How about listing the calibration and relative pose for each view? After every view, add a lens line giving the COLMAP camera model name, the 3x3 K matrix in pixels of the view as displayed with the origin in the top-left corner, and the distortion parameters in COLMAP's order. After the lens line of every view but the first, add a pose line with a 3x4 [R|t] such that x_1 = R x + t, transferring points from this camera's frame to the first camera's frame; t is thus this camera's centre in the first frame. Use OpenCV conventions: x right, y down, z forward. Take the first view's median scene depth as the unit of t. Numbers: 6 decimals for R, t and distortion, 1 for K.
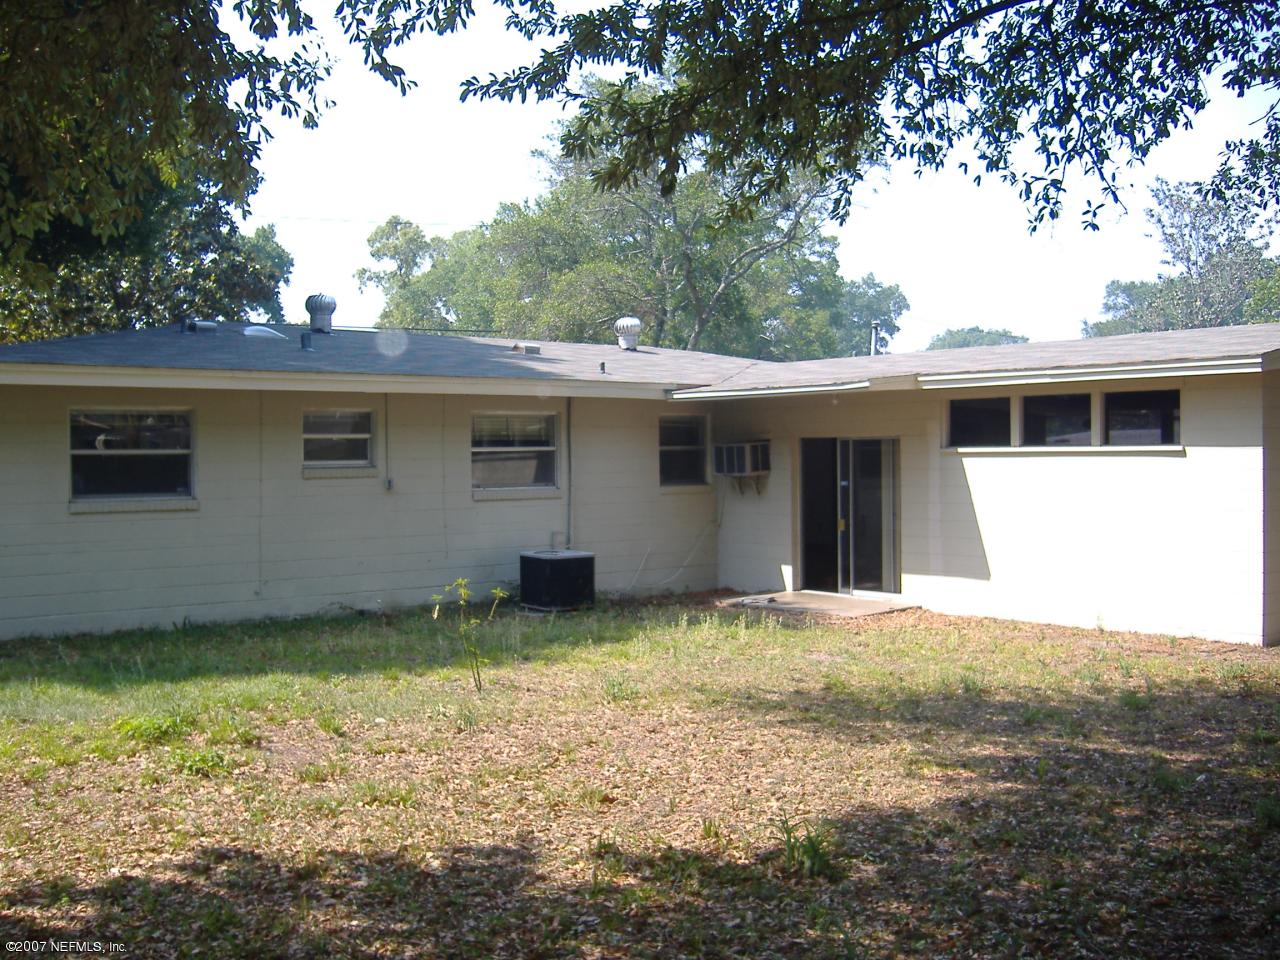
lens RADIAL K [[1329.7, 0, 617.0], [0, 1329.7, 479.5], [0, 0, 1]] dist [-0.116304, 0.104187]
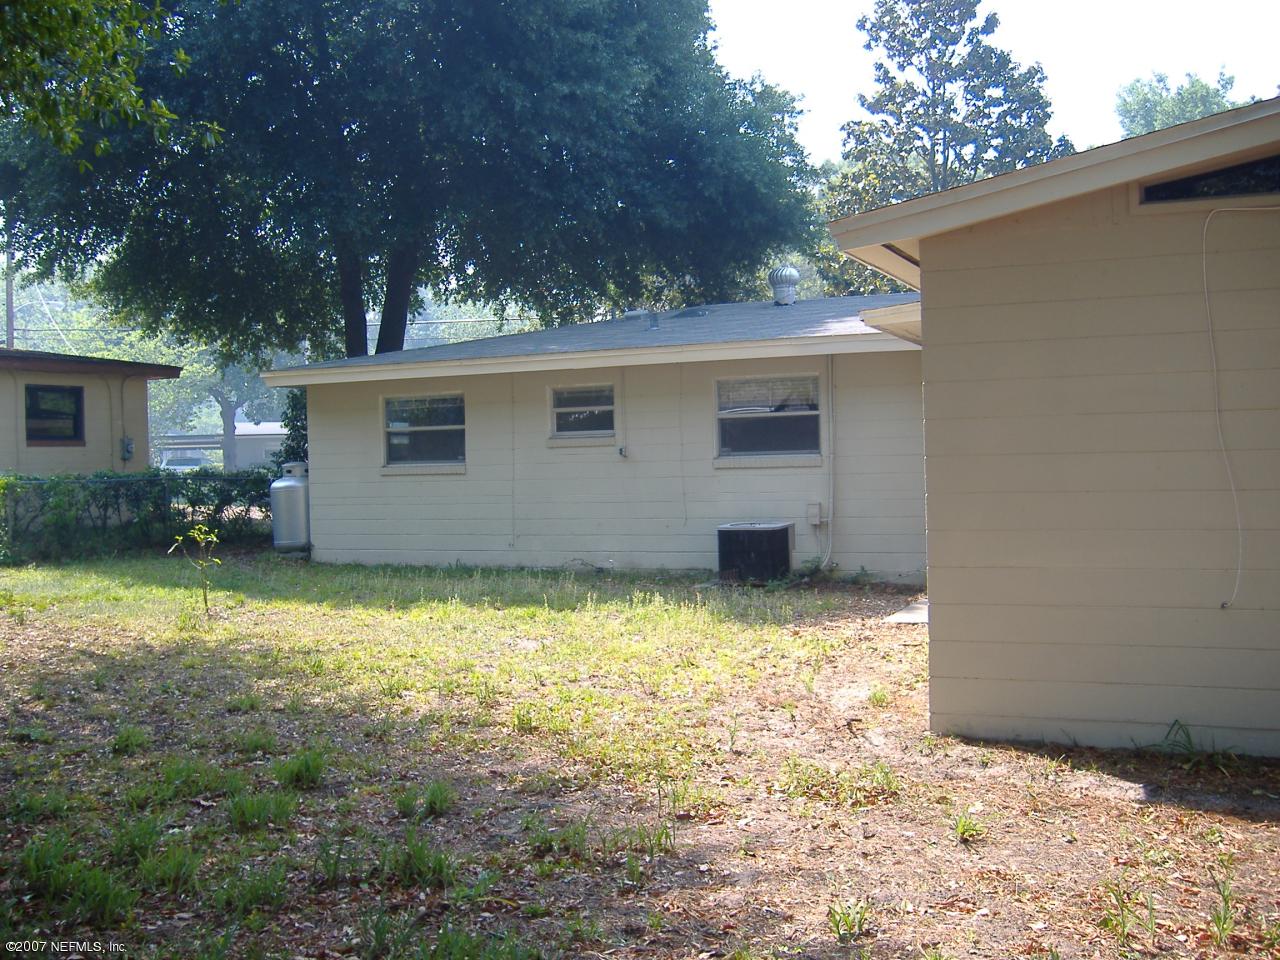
lens RADIAL K [[1329.7, 0, 617.0], [0, 1329.7, 479.5], [0, 0, 1]] dist [-0.116304, 0.104187]
pose [[0.453010, 0.027070, -0.891094, 0.785116], [0.014754, 0.999174, 0.037854, -0.015338], [0.891383, -0.030295, 0.452237, 0.516021]]
